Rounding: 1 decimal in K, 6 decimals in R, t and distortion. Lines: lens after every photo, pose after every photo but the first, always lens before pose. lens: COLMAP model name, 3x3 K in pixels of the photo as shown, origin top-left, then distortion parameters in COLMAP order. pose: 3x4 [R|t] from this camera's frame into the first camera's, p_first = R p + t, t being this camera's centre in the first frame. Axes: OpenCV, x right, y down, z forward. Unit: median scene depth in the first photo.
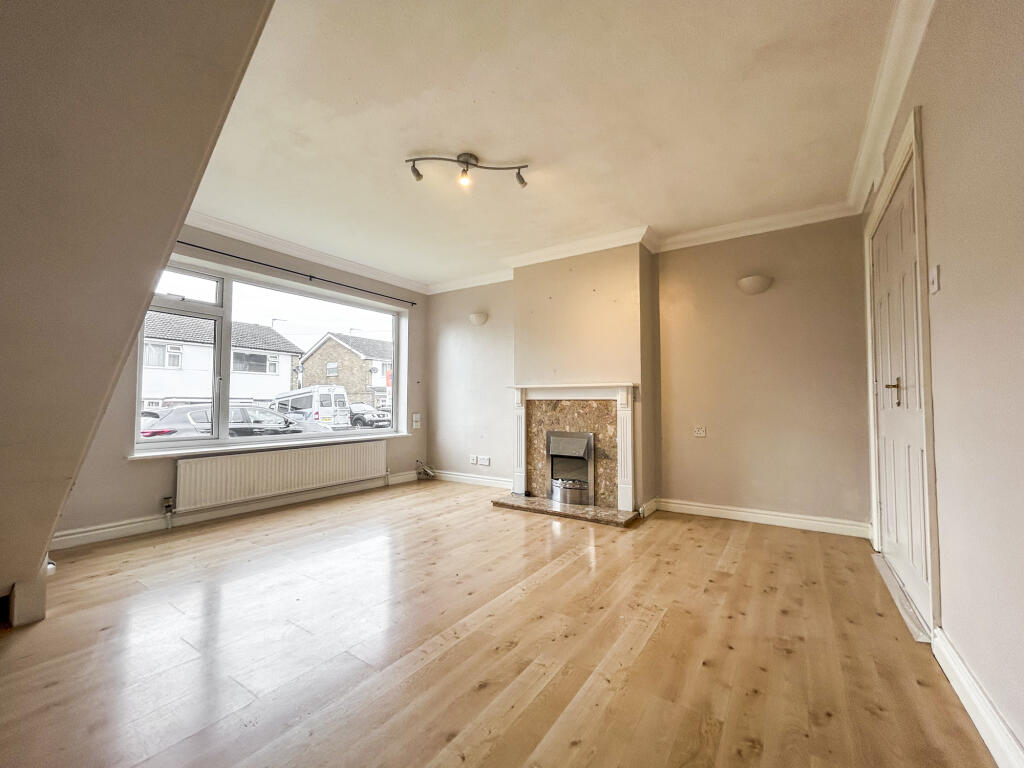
lens RADIAL K [[420.7, 0, 510.3], [0, 420.7, 383.9], [0, 0, 1]] dist [0.001135, 0.000759]
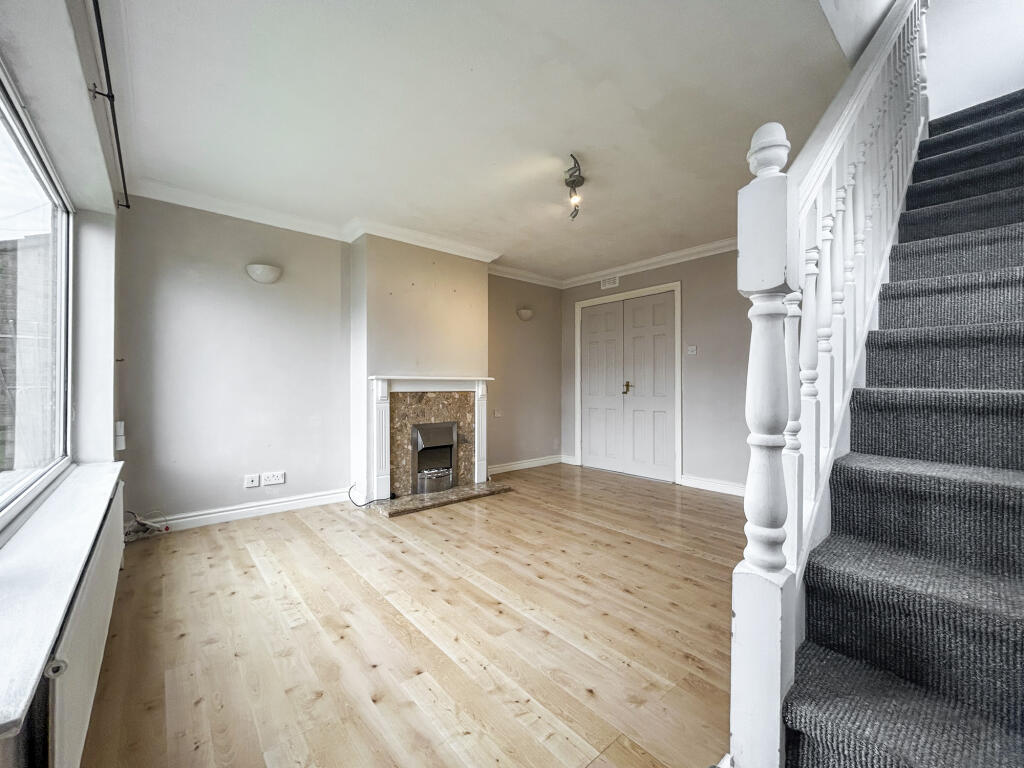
lens RADIAL K [[420.7, 0, 508.3], [0, 420.7, 382.8], [0, 0, 1]] dist [0.001135, 0.000759]
pose [[0.277438, 0.000917, 0.960743, -0.823646], [-0.041836, 0.999063, 0.011127, -0.002964], [-0.959832, -0.043280, 0.277217, 0.567774]]
